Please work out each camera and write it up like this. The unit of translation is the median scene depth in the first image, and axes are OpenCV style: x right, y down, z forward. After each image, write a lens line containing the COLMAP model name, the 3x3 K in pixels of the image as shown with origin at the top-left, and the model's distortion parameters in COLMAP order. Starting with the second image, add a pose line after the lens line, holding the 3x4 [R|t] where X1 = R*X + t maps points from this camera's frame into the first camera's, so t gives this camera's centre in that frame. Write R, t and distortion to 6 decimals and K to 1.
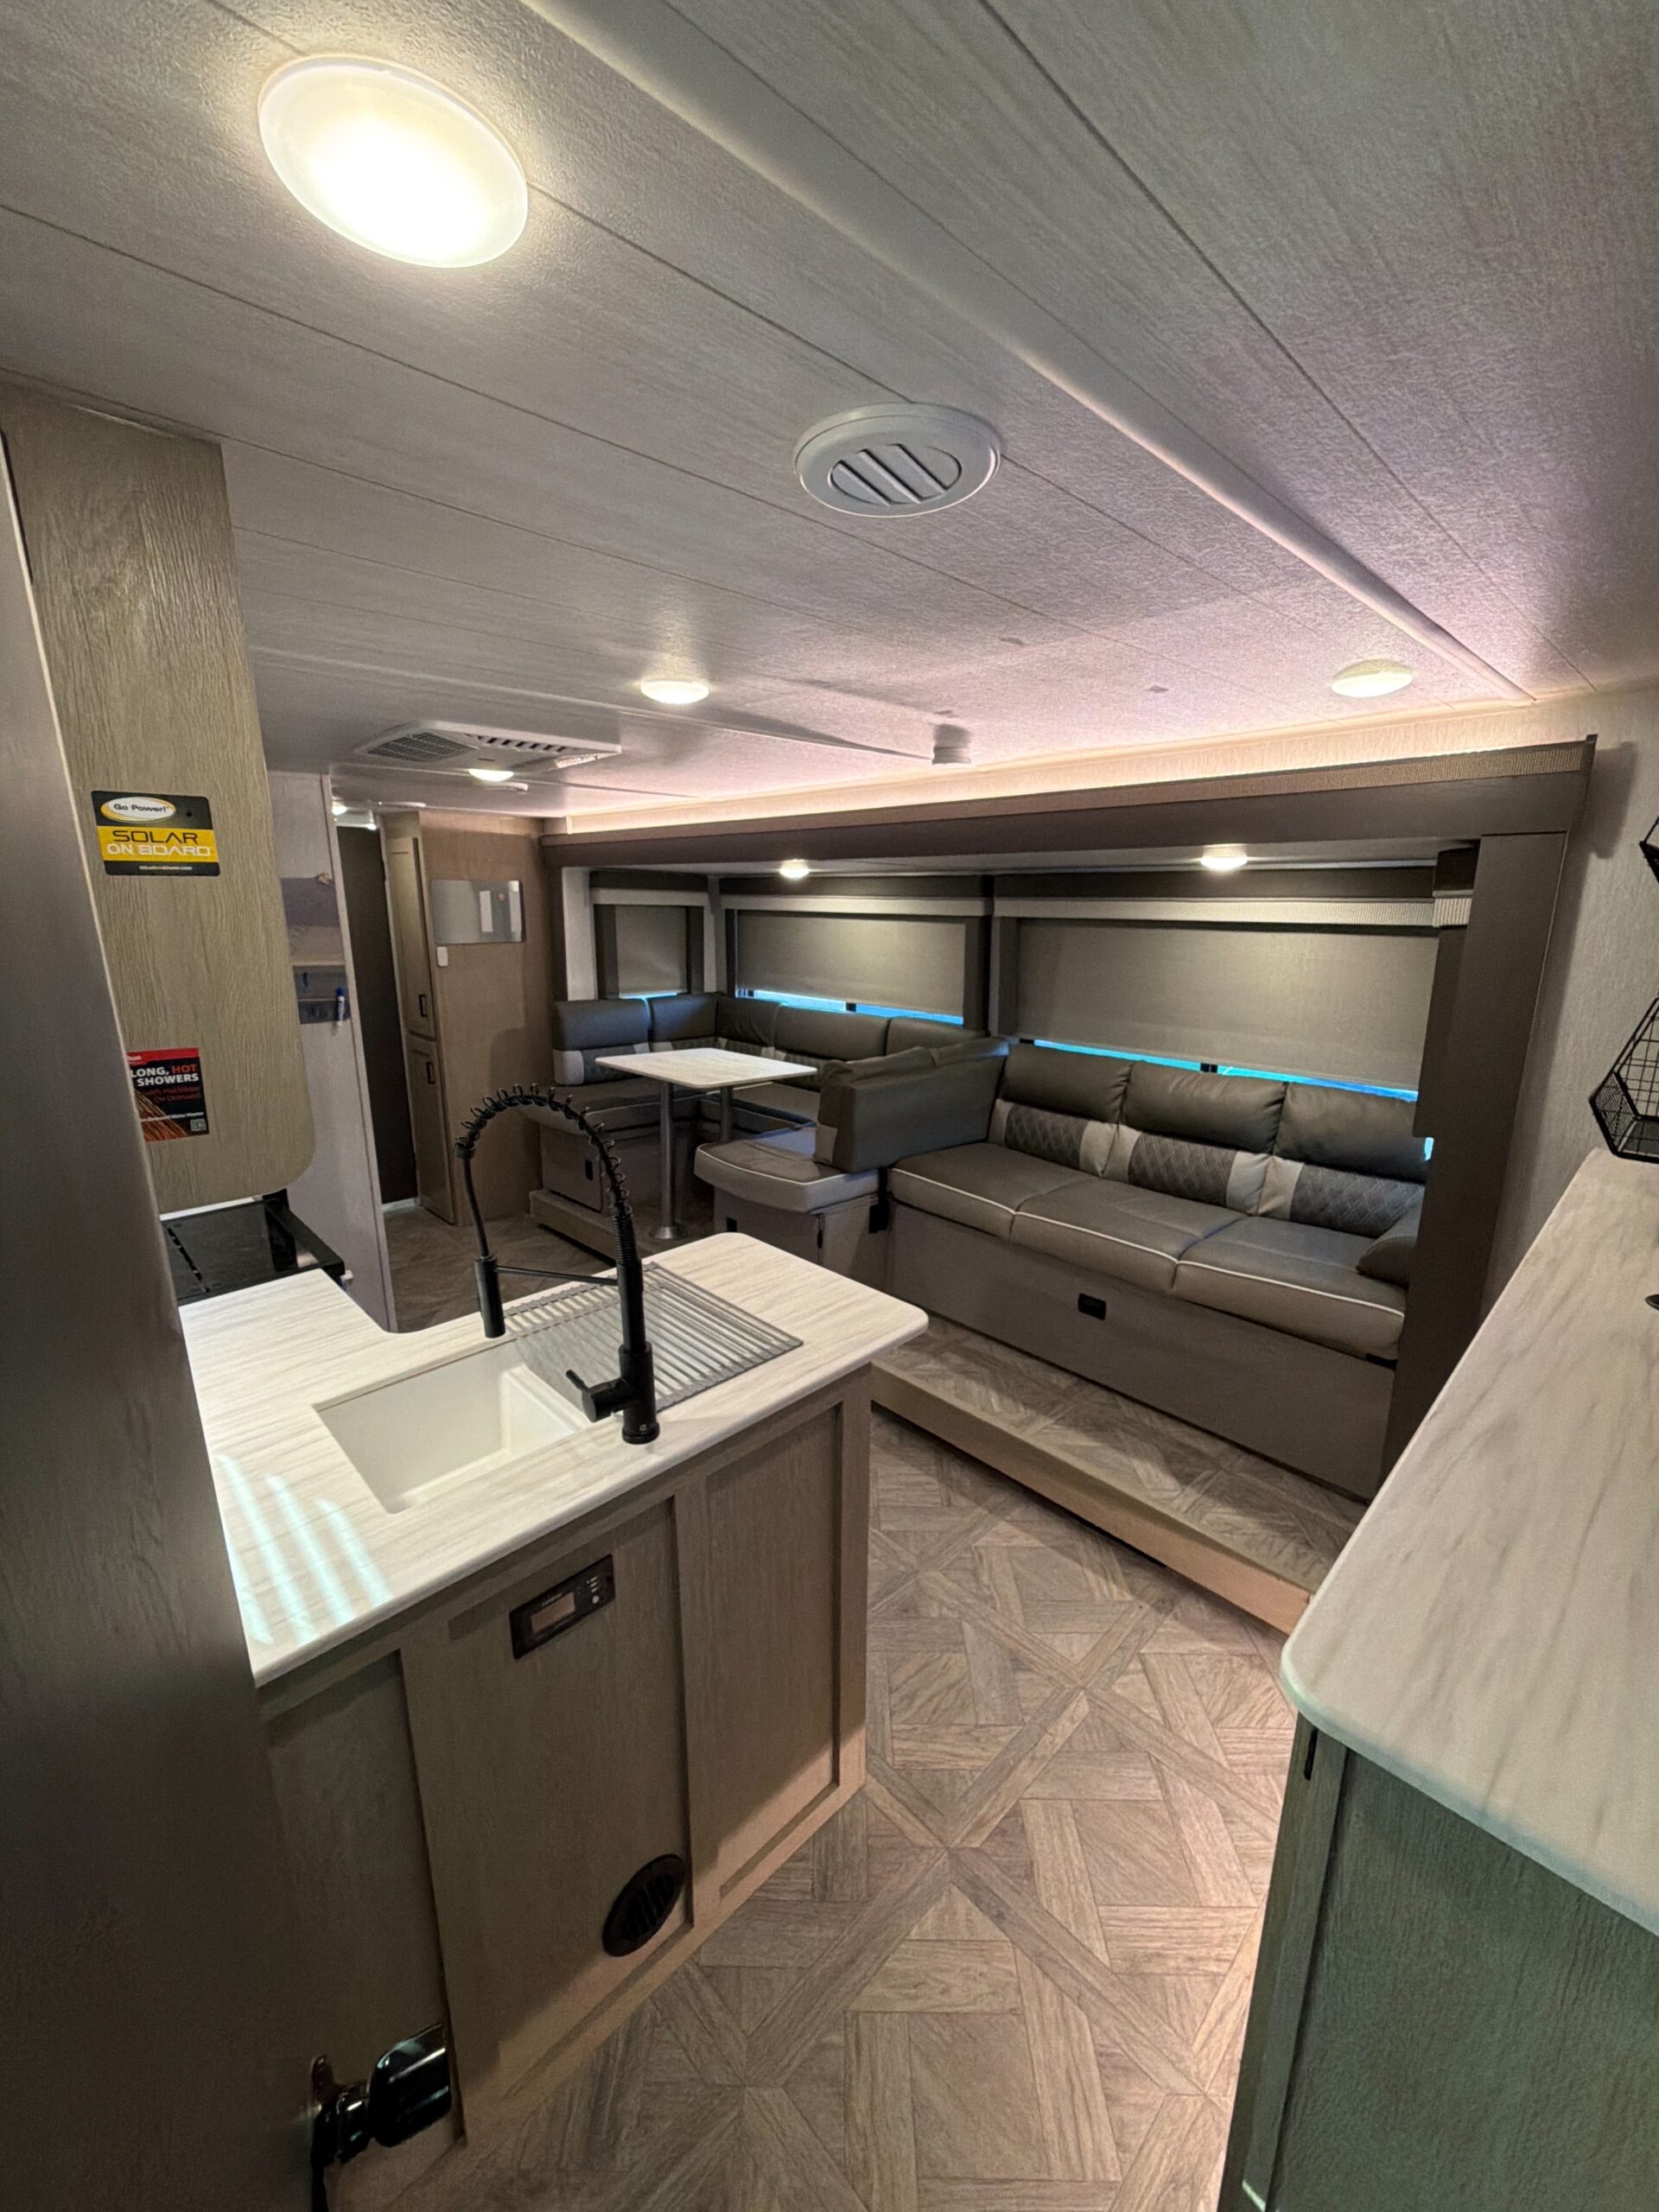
lens RADIAL K [[880.4, 0, 829.5], [0, 880.4, 1101.5], [0, 0, 1]] dist [-0.000619, -0.000181]
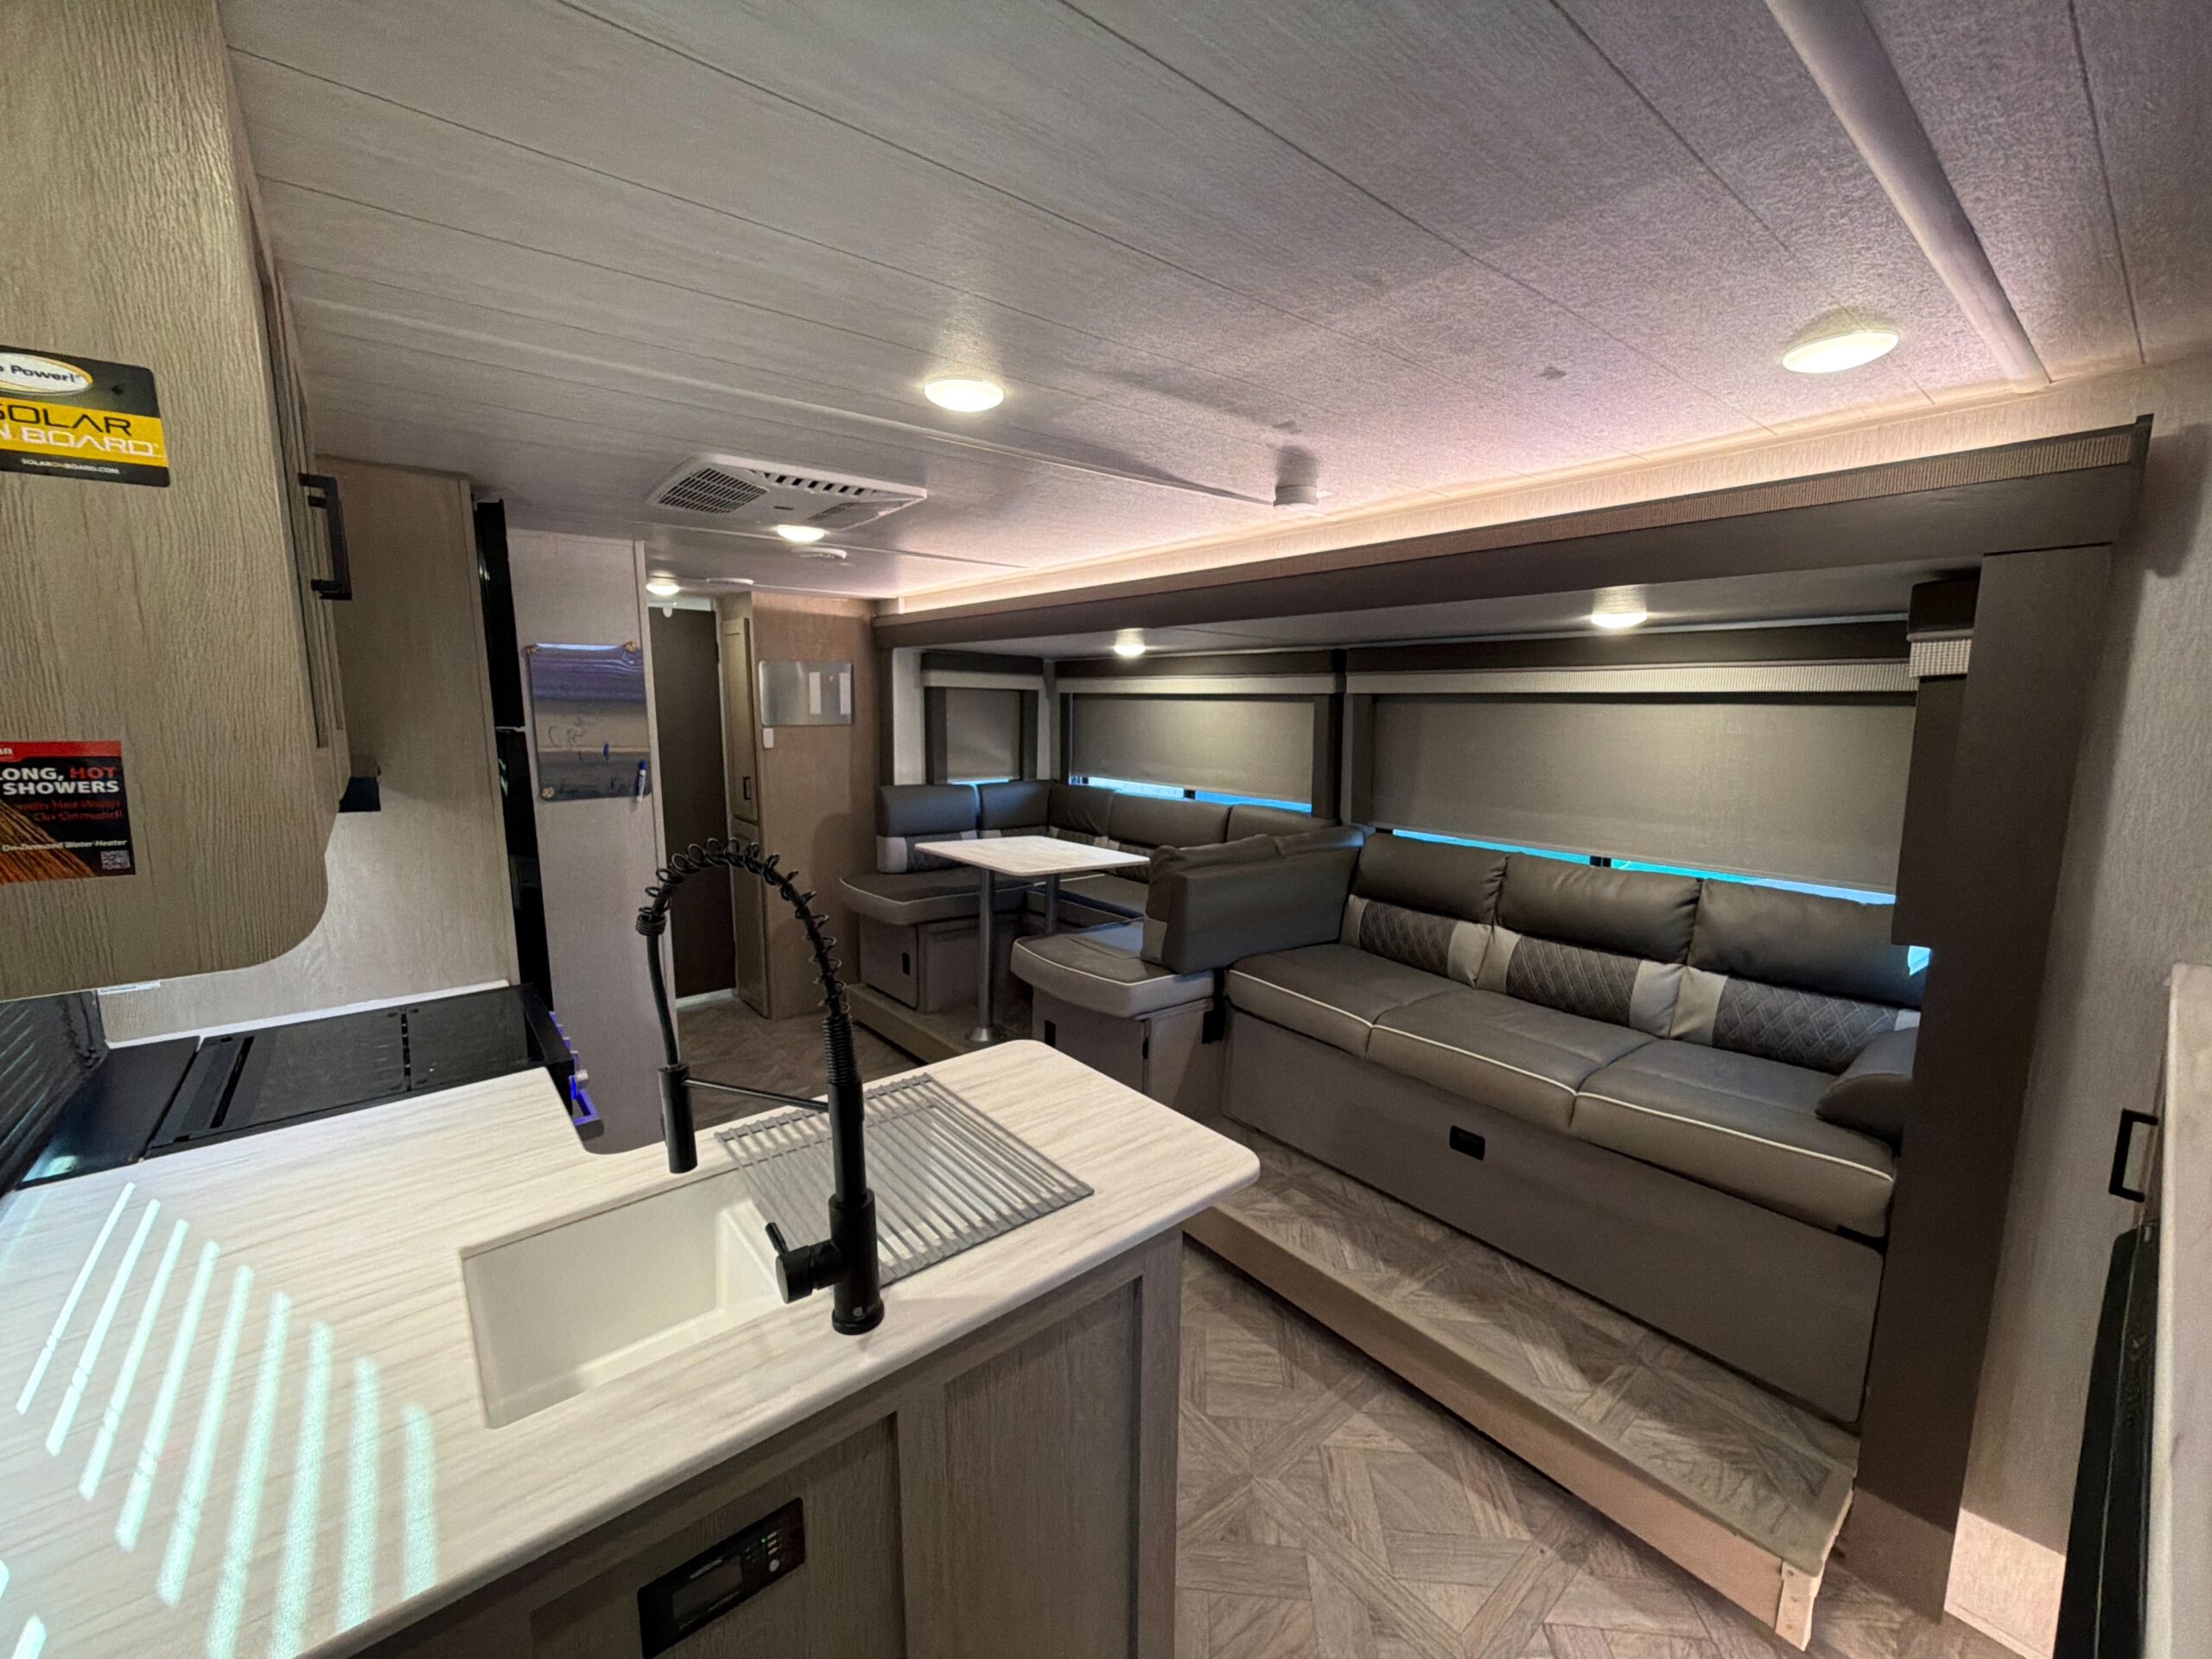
lens RADIAL K [[880.4, 0, 1105.4], [0, 880.4, 827.5], [0, 0, 1]] dist [-0.000619, -0.000181]
pose [[0.996411, 0.013462, -0.083568, 0.028728], [-0.020528, 0.996231, -0.084278, 0.016088], [0.082118, 0.085691, 0.992932, 0.151673]]
